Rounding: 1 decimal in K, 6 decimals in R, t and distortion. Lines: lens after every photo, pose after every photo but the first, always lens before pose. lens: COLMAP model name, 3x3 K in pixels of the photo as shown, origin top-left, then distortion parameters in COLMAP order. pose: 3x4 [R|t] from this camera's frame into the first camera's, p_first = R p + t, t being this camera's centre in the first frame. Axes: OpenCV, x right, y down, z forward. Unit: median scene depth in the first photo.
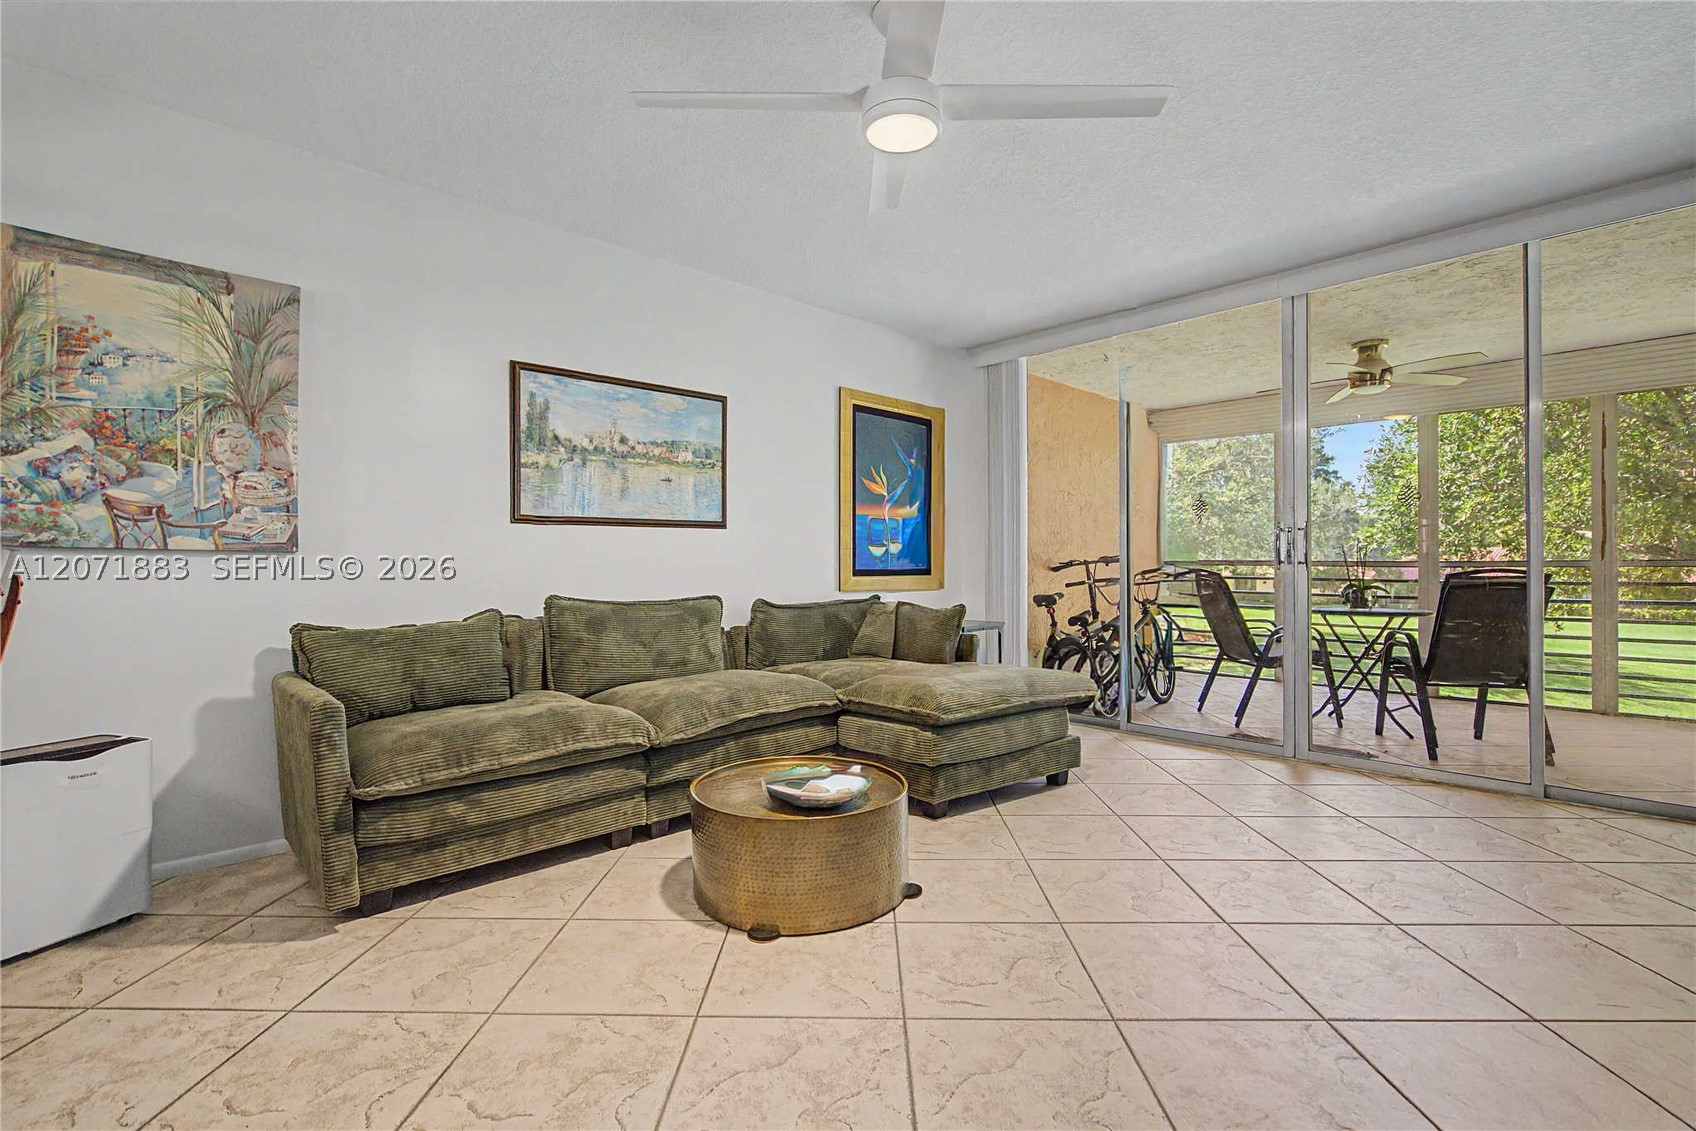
lens RADIAL K [[807.5, 0, 838.5], [0, 807.5, 553.2], [0, 0, 1]] dist [-0.002460, 0.001417]
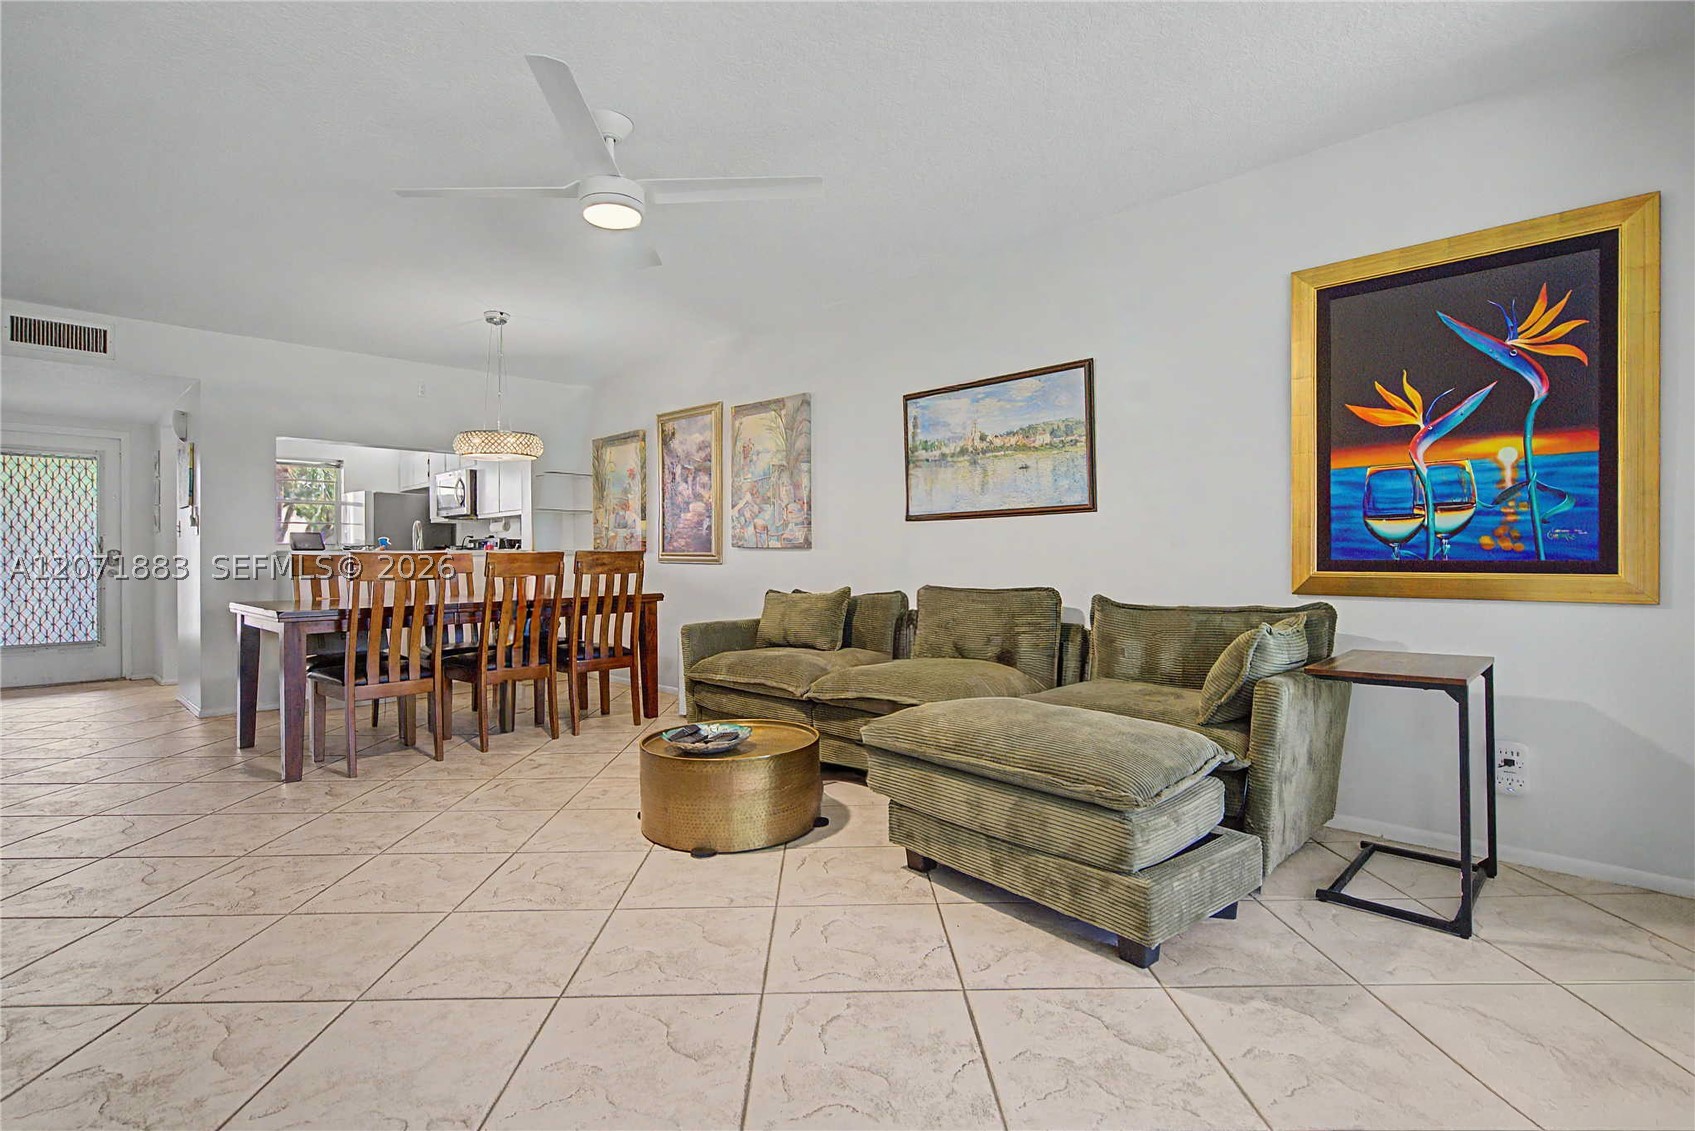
lens RADIAL K [[807.0, 0, 826.2], [0, 807.0, 558.0], [0, 0, 1]] dist [-0.002460, 0.001417]
pose [[0.006128, 0.005086, -0.999968, 1.110358], [0.021177, 0.999762, 0.005214, 0.013121], [0.999757, -0.021208, 0.006018, 1.090369]]
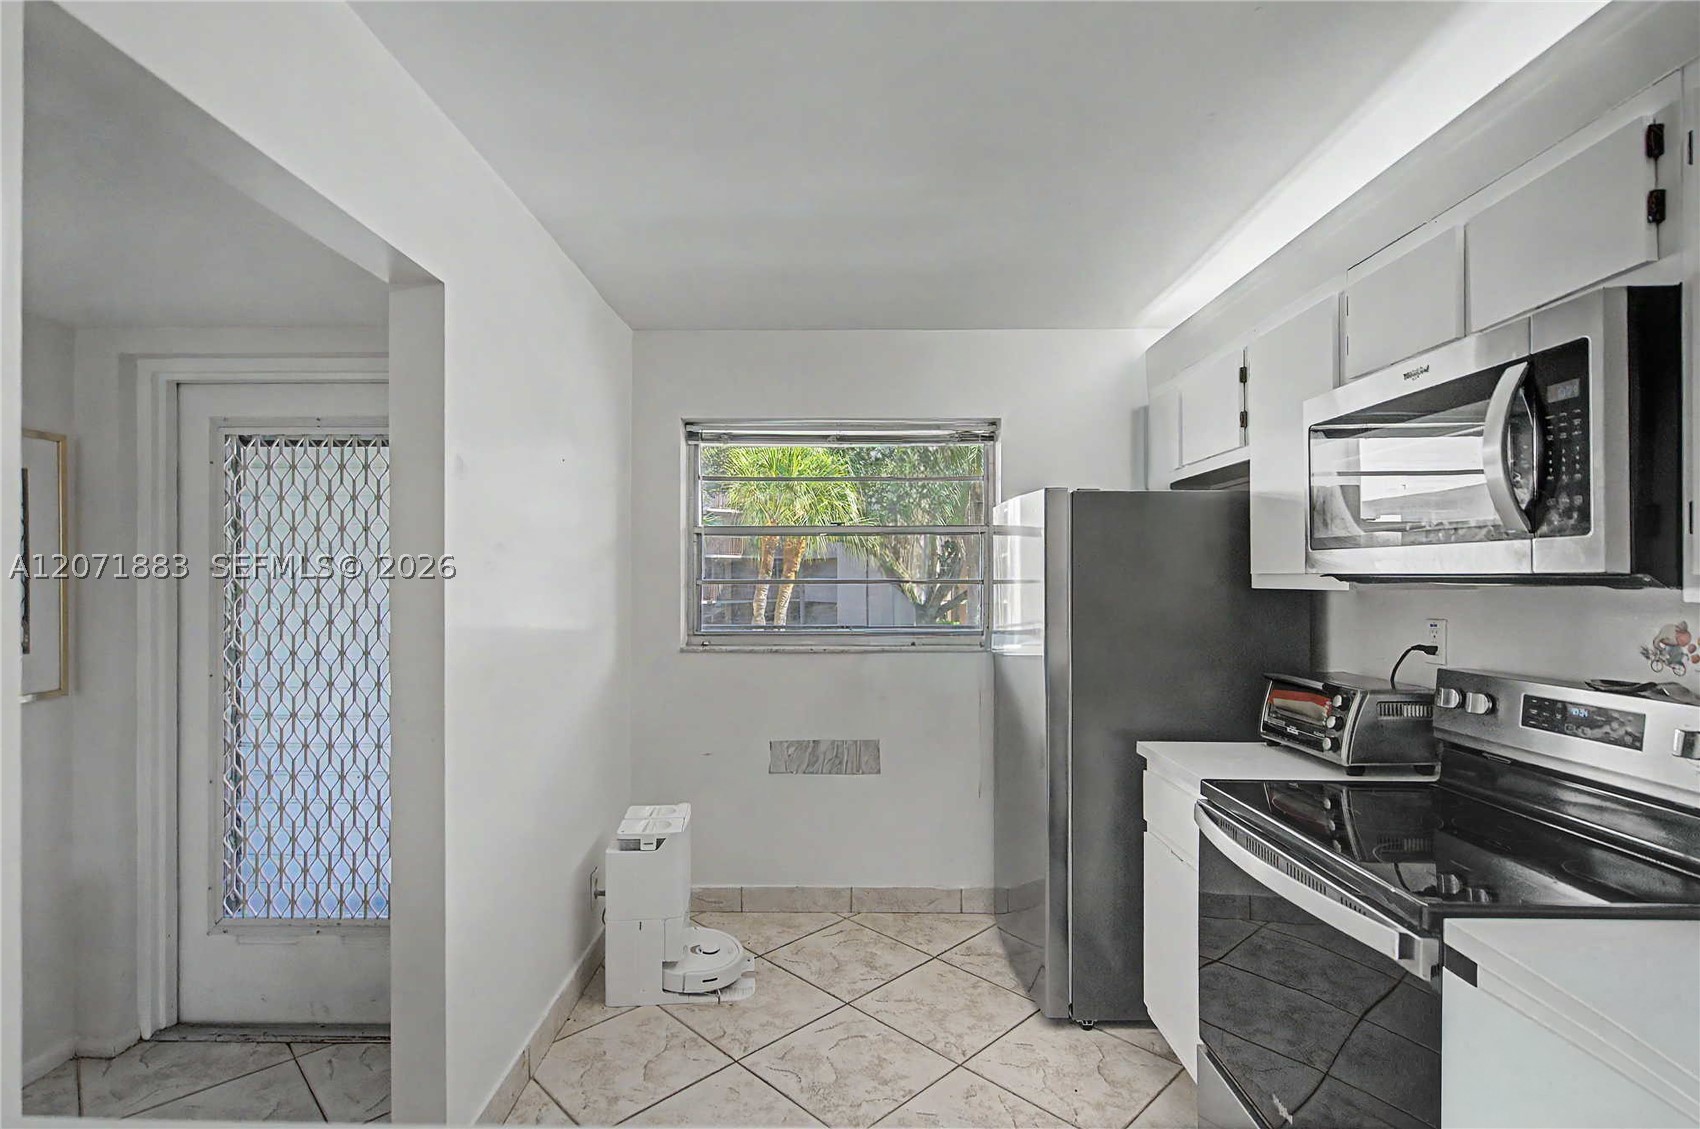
lens RADIAL K [[809.4, 0, 827.0], [0, 809.4, 573.2], [0, 0, 1]] dist [-0.002460, 0.001417]
pose [[-0.729510, 0.006185, -0.683943, -1.257173], [0.016298, 0.999832, -0.008341, -0.169654], [0.683776, -0.017232, -0.729488, -0.180953]]
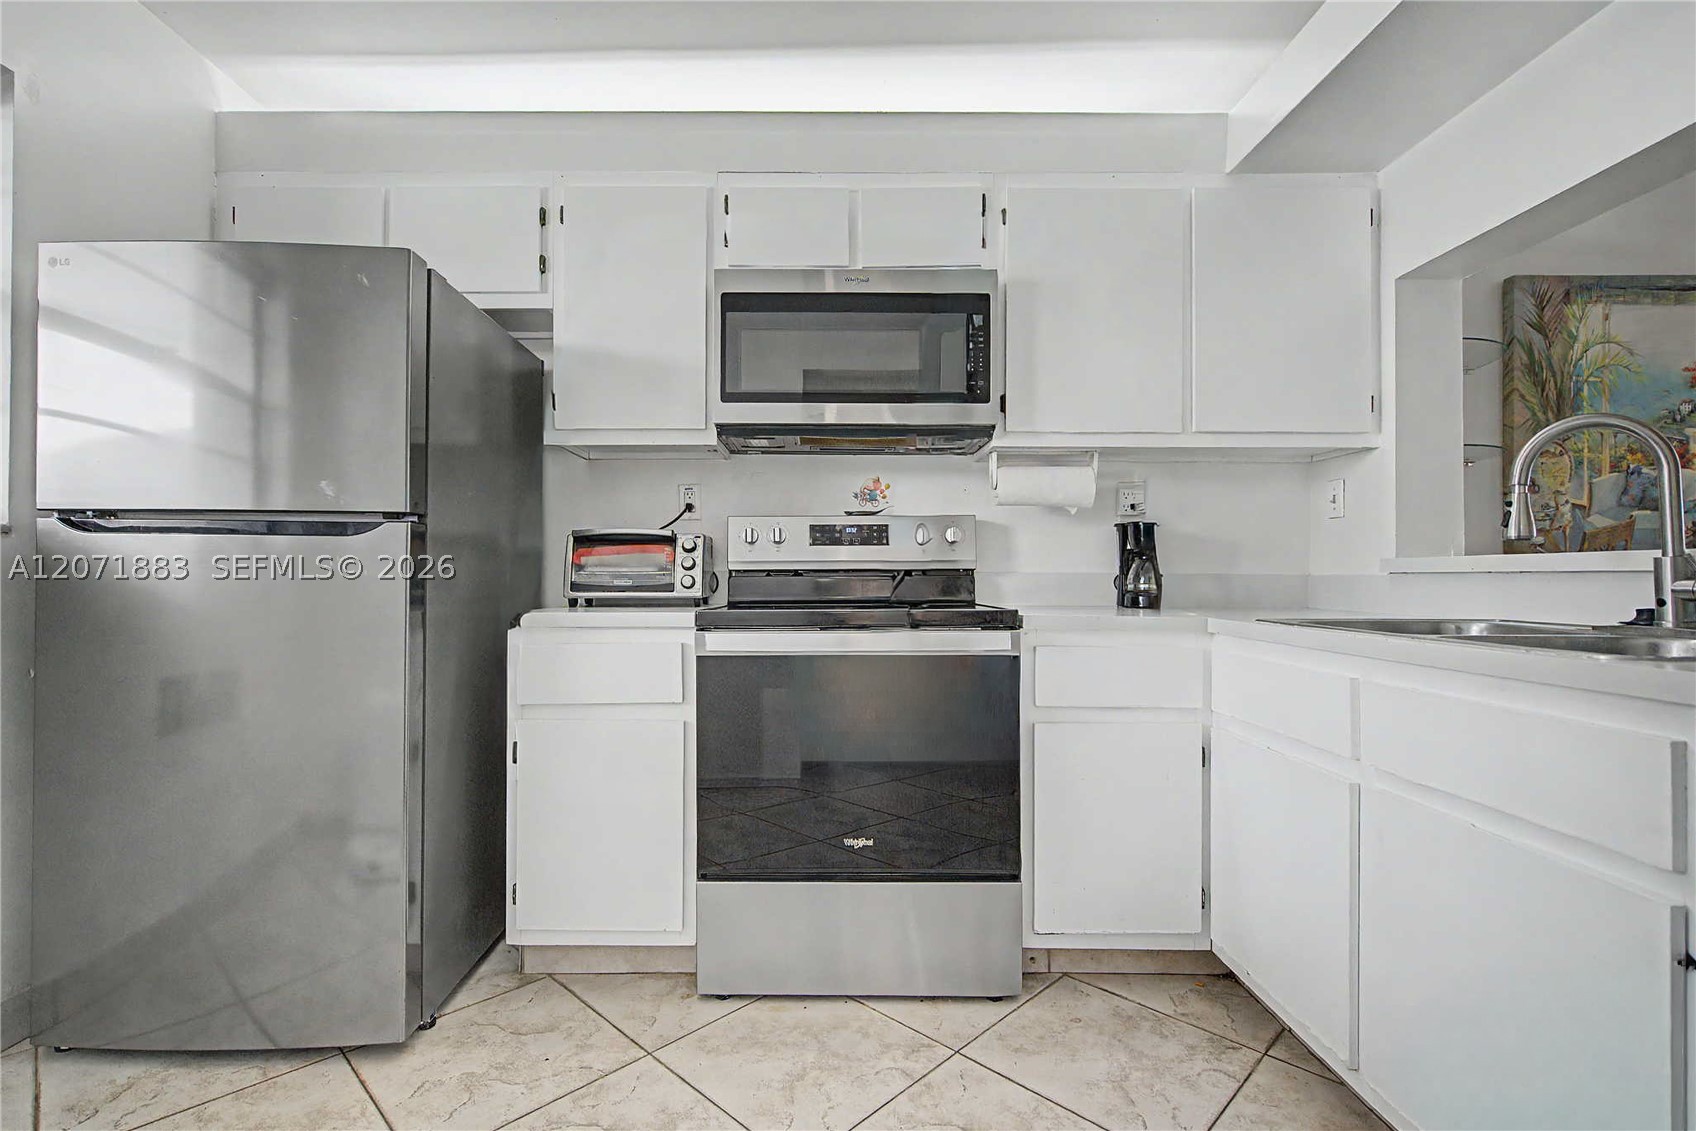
lens RADIAL K [[782.1, 0, 823.0], [0, 782.1, 575.8], [0, 0, 1]] dist [-0.001830, -0.000087]
pose [[0.695985, 0.006841, -0.718024, -1.440280], [0.002561, 0.999925, 0.012009, -0.011065], [0.718052, -0.010197, 0.695915, -0.949185]]
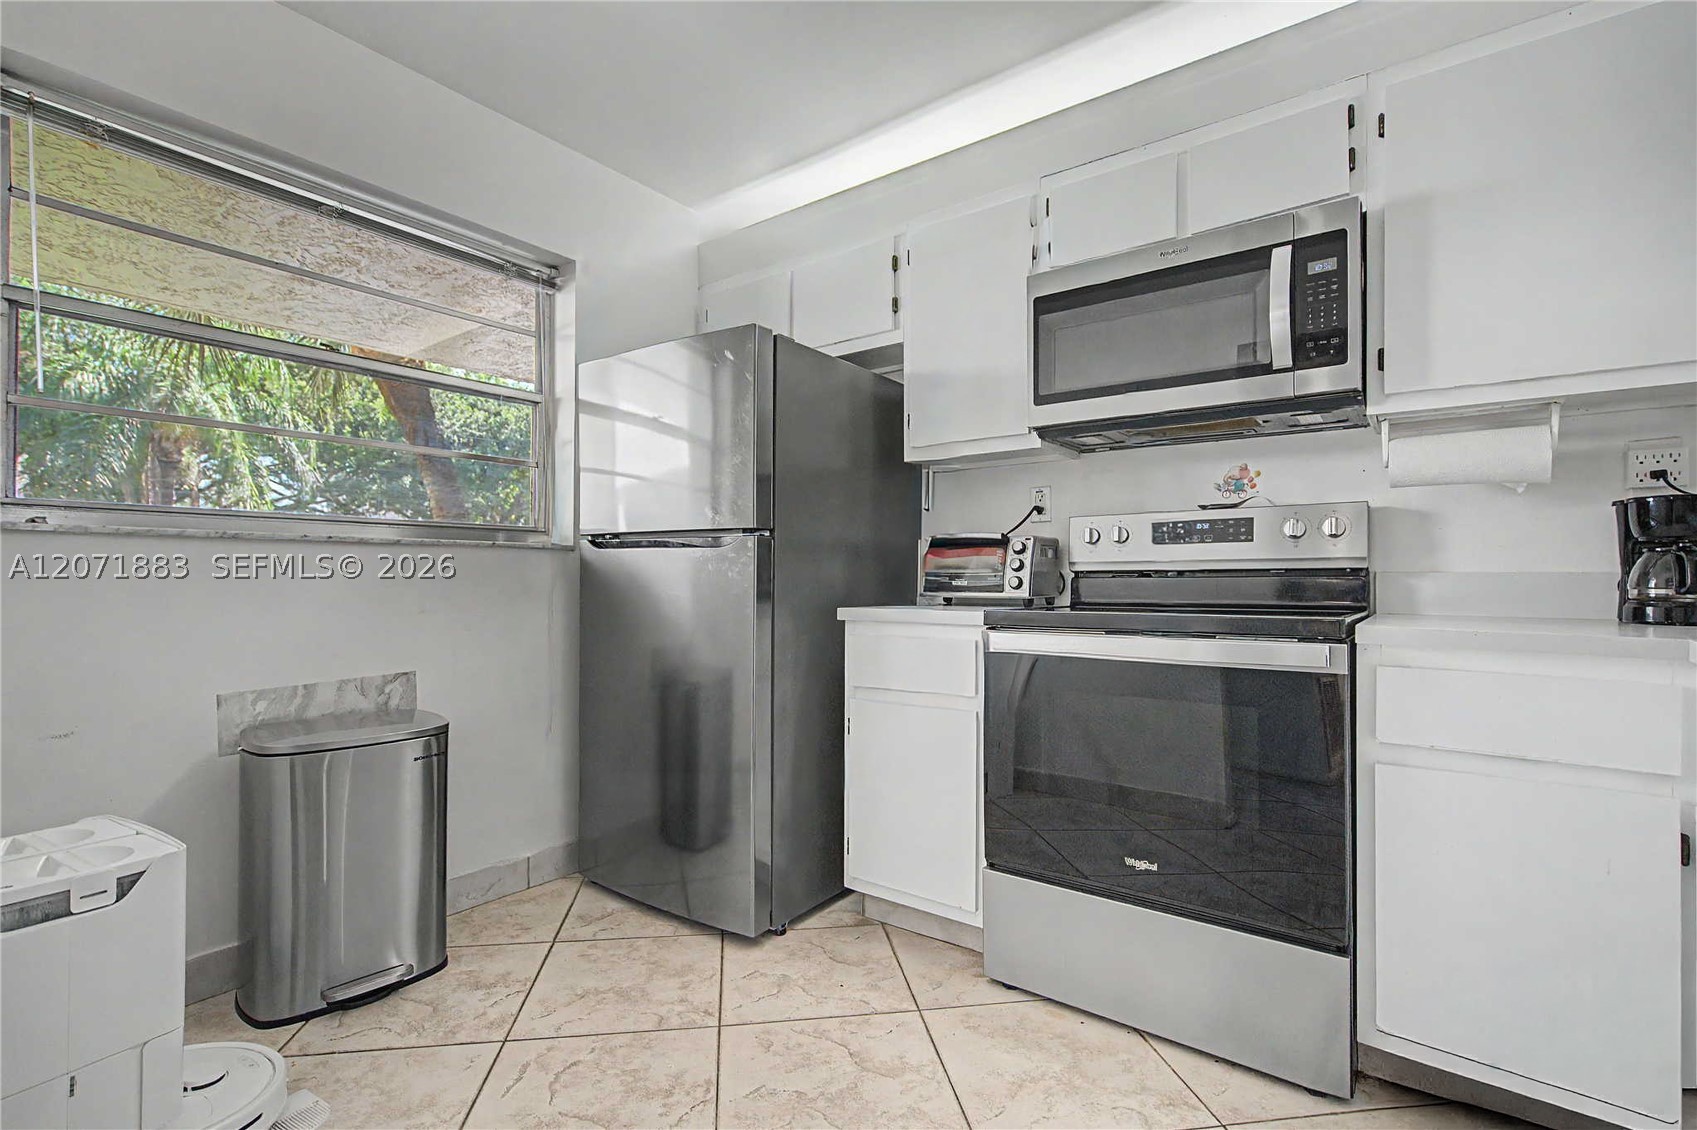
lens RADIAL K [[782.5, 0, 842.6], [0, 782.5, 573.6], [0, 0, 1]] dist [-0.001830, -0.000087]
pose [[0.128196, 0.002249, -0.991746, -1.299142], [0.009648, 0.999947, 0.003515, -0.009753], [0.991702, -0.010019, 0.128168, -0.756123]]
